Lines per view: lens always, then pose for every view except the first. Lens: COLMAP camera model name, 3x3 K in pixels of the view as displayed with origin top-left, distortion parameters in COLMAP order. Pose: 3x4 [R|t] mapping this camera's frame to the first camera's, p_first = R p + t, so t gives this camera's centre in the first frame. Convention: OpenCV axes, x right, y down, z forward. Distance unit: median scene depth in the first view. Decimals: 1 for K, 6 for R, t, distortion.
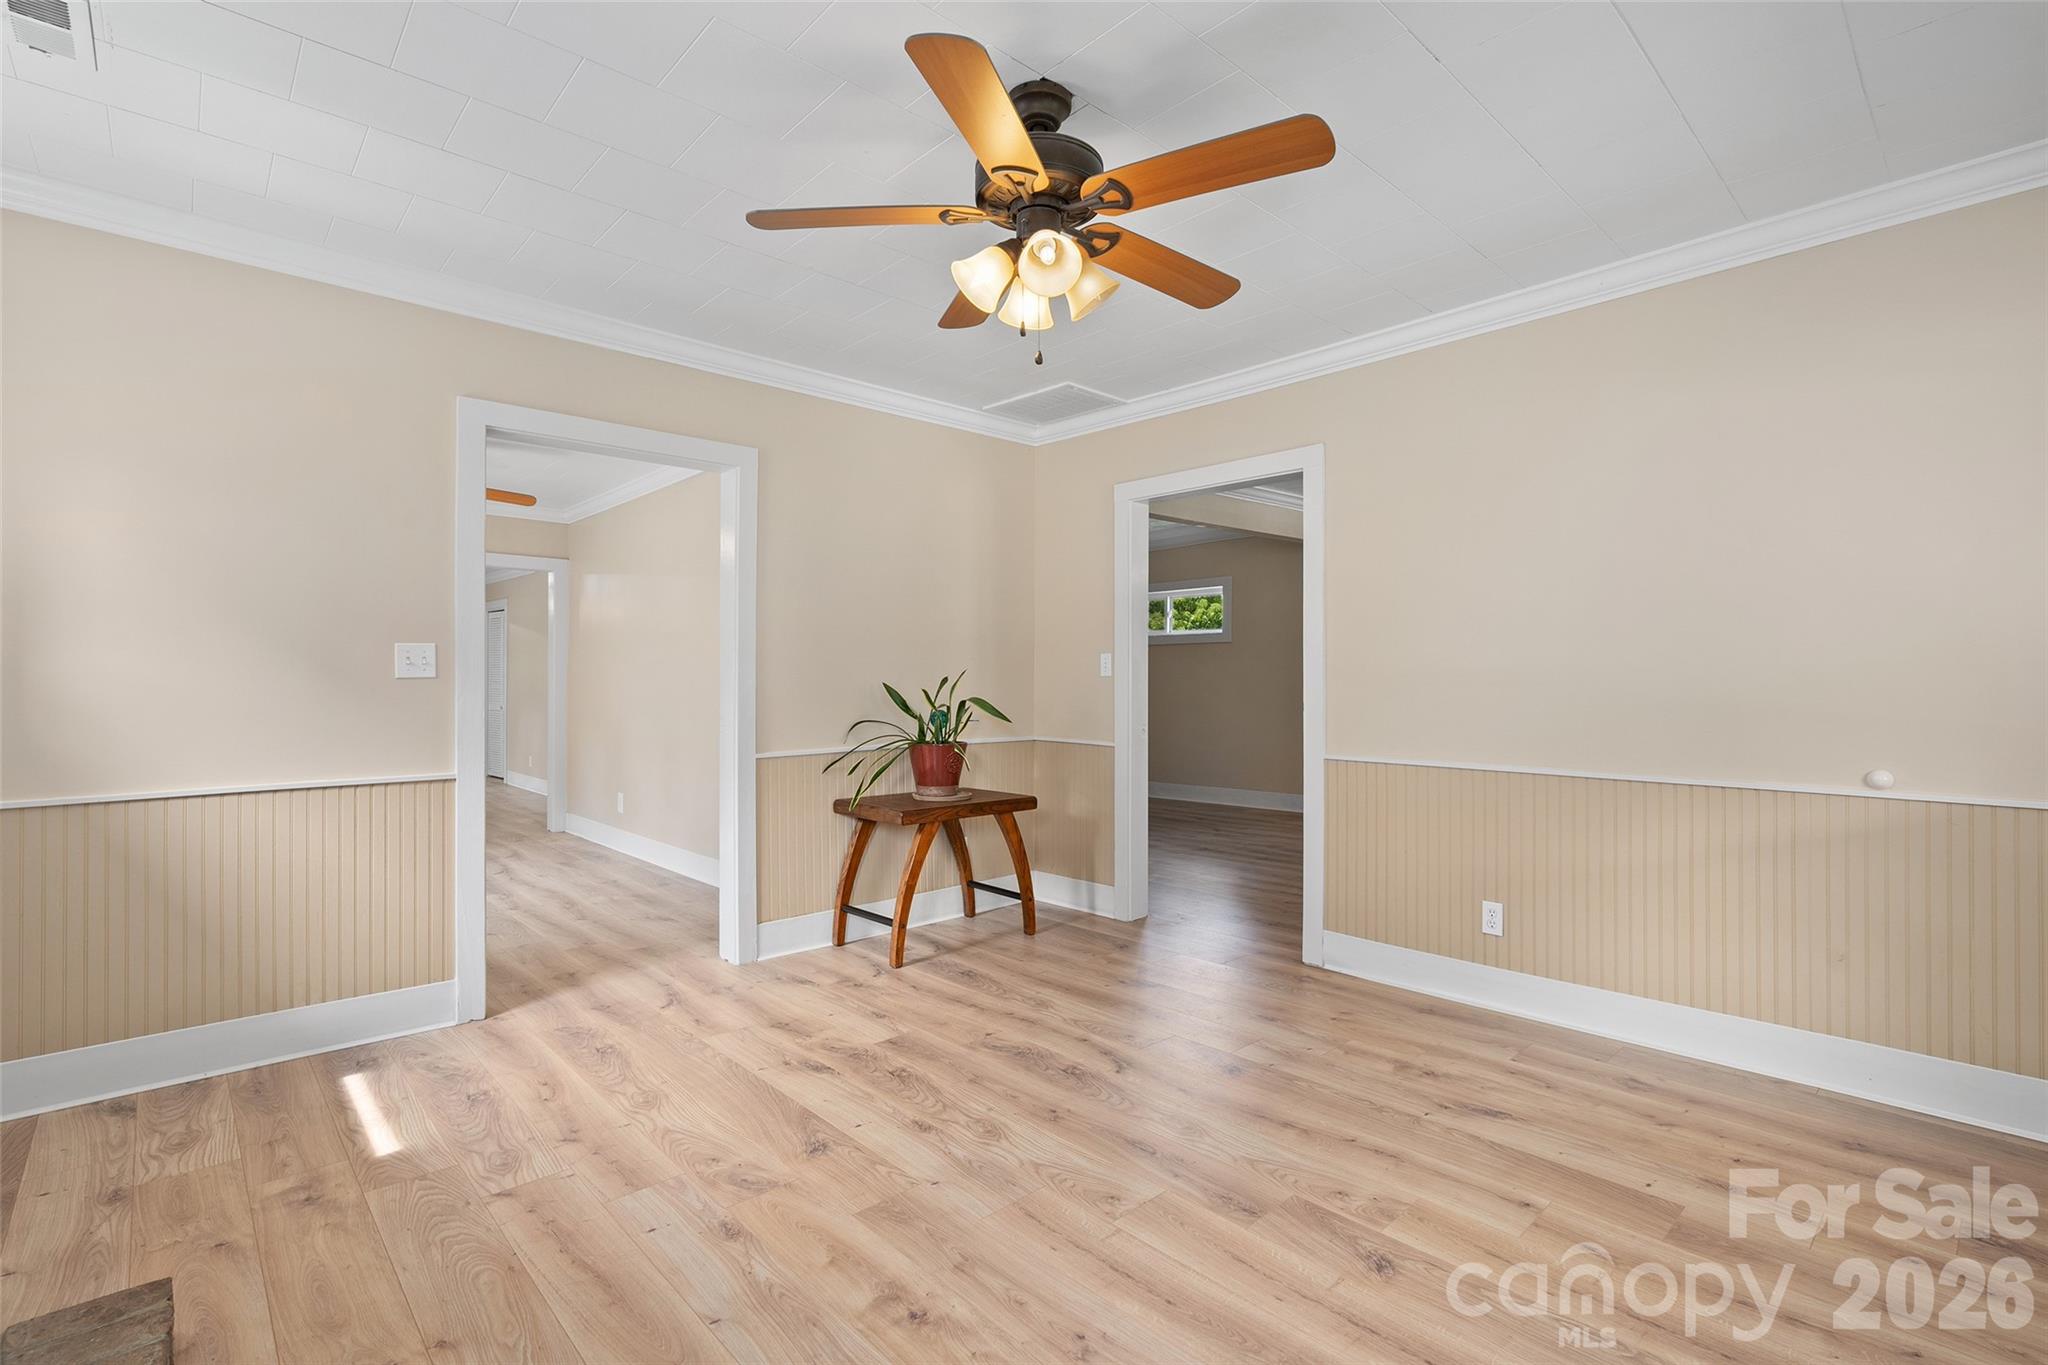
lens RADIAL K [[937.6, 0, 1003.7], [0, 937.6, 677.5], [0, 0, 1]] dist [0.000055, 0.000356]
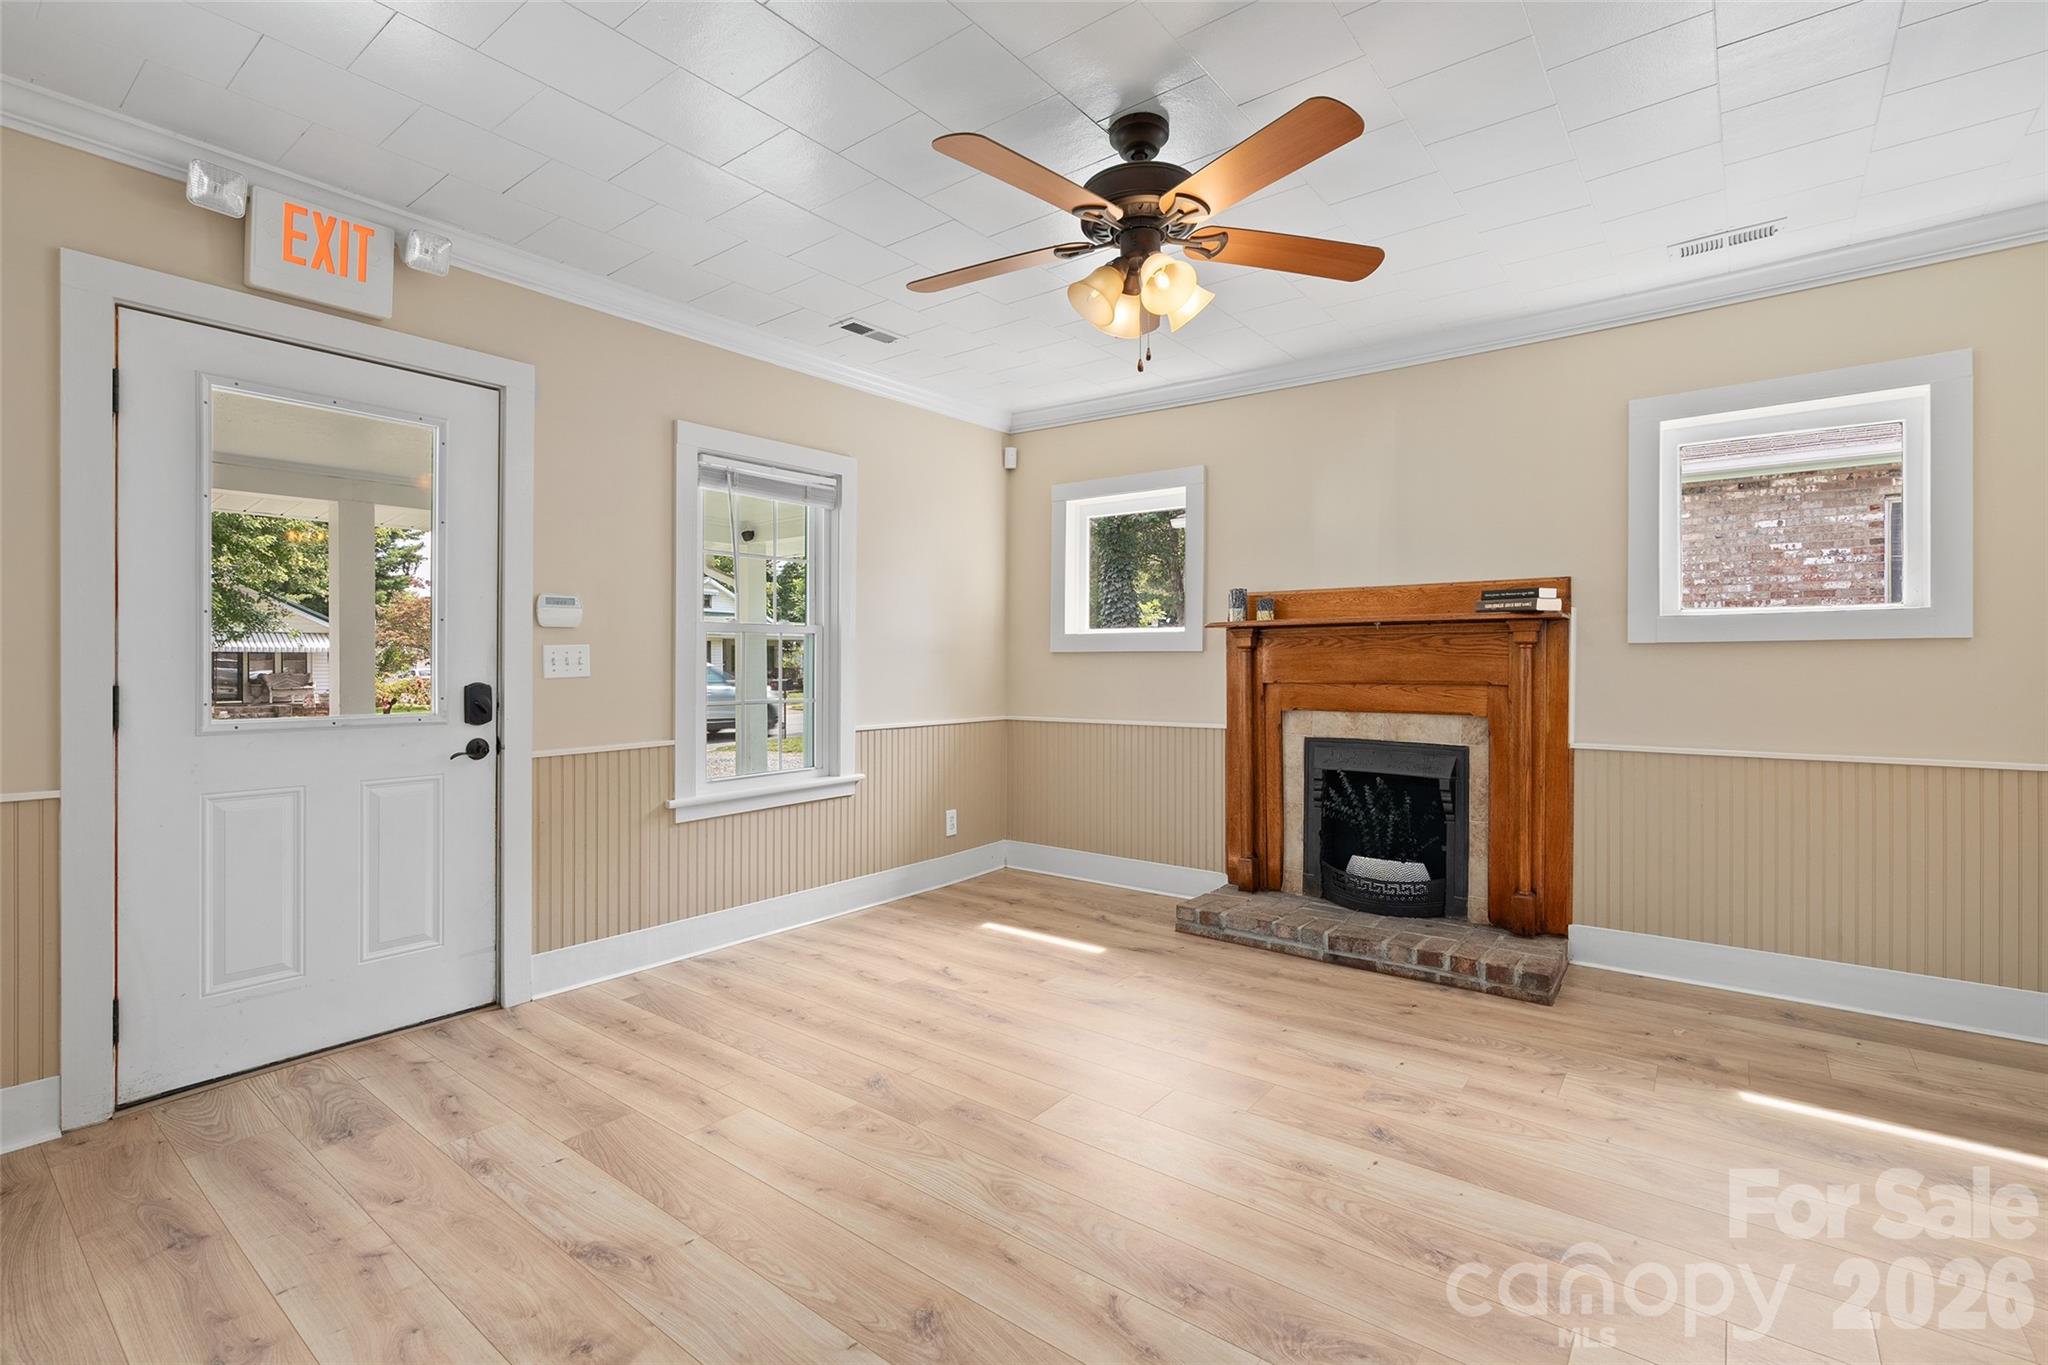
lens RADIAL K [[937.6, 0, 1003.7], [0, 937.6, 677.5], [0, 0, 1]] dist [0.000055, 0.000356]
pose [[-0.987542, 0.004452, -0.157293, 0.367911], [0.002047, 0.999879, 0.015446, 0.008291], [0.157343, 0.014932, -0.987431, 2.038107]]
